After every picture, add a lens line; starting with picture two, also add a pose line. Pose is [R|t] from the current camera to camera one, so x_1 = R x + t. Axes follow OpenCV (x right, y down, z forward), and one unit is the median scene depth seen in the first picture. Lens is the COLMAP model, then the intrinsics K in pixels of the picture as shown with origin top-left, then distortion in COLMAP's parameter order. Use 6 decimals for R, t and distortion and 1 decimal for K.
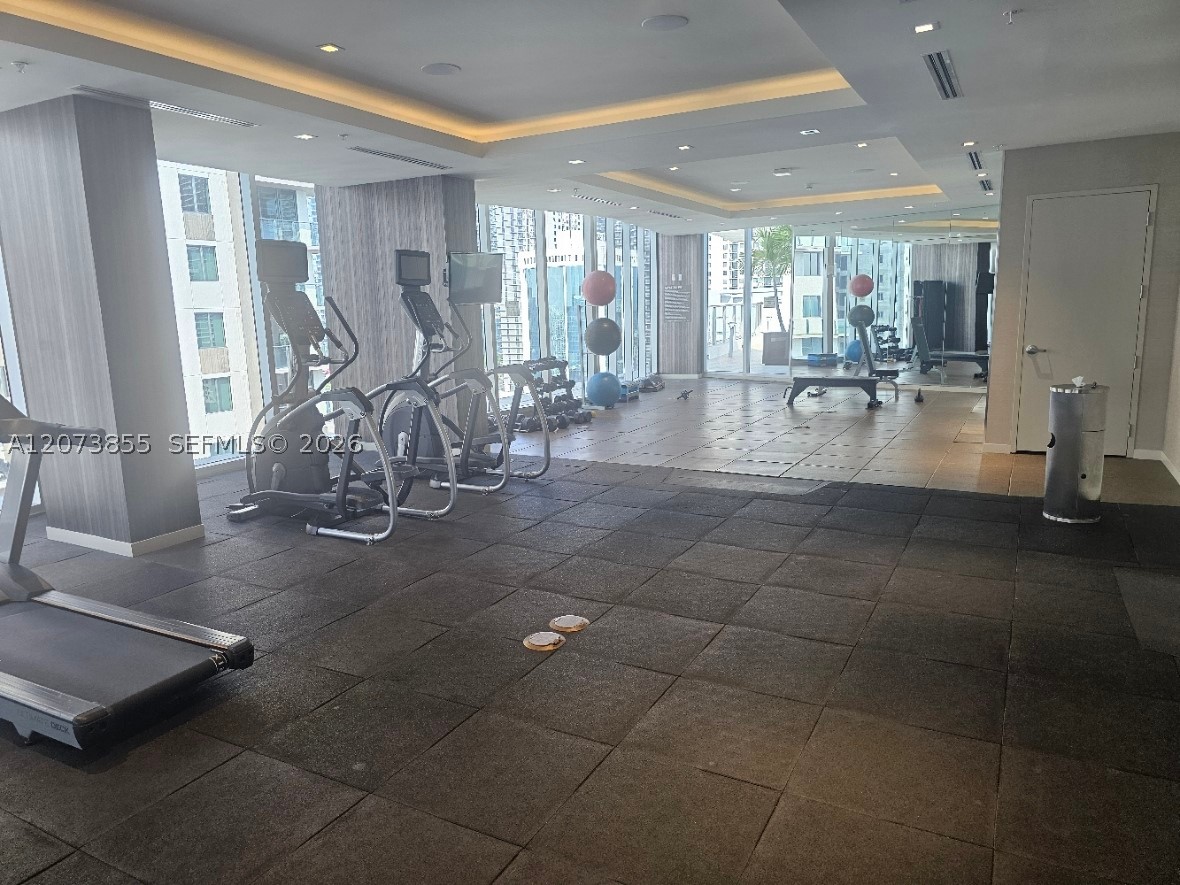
lens RADIAL K [[789.1, 0, 586.2], [0, 789.1, 440.5], [0, 0, 1]] dist [0.009912, -0.001049]
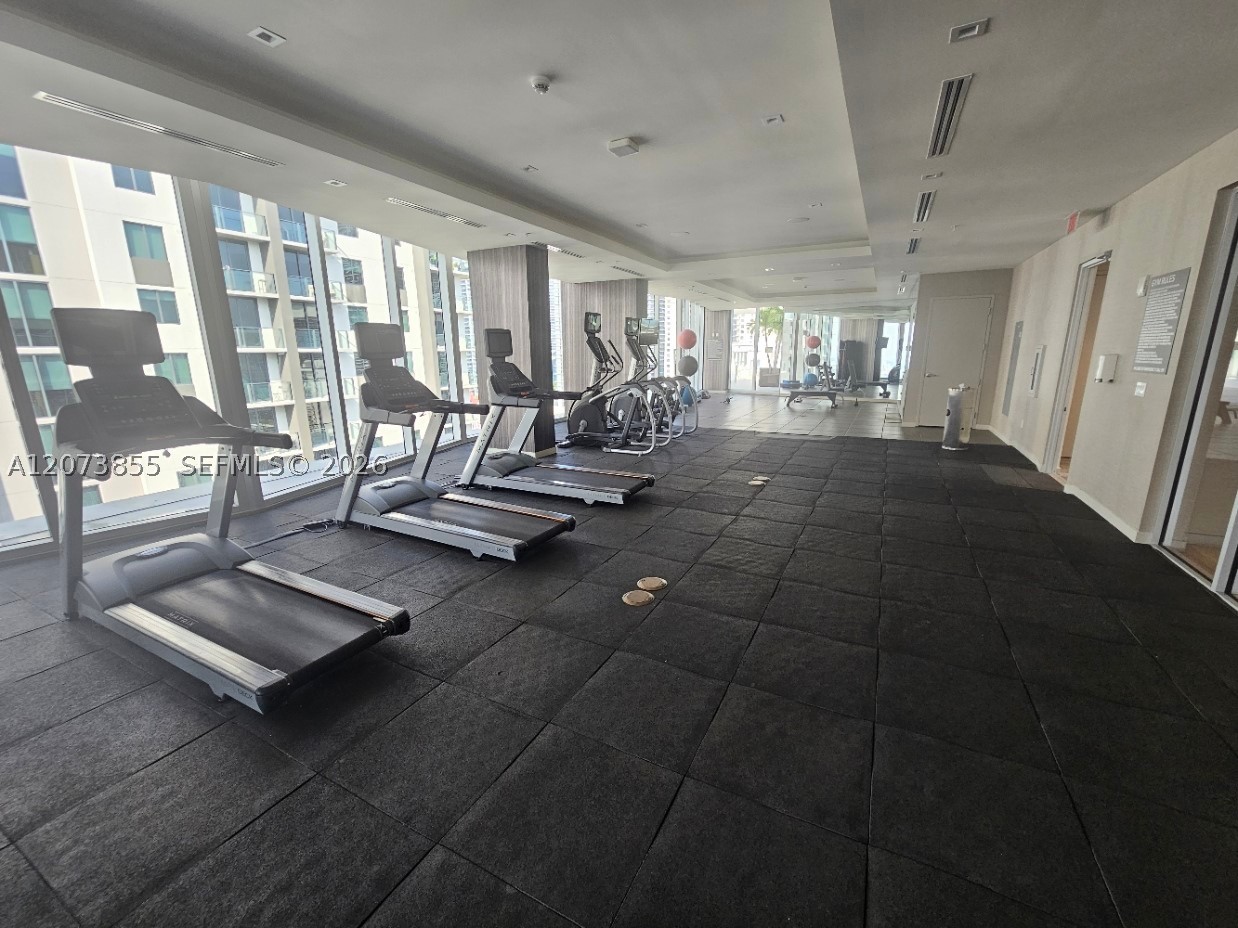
lens RADIAL K [[508.5, 0, 625.7], [0, 508.5, 467.3], [0, 0, 1]] dist [0.002577, 0.000168]
pose [[0.998988, 0.012028, 0.043342, -0.164347], [-0.014320, 0.998493, 0.052970, 0.039043], [-0.042639, -0.053537, 0.997655, -0.171873]]
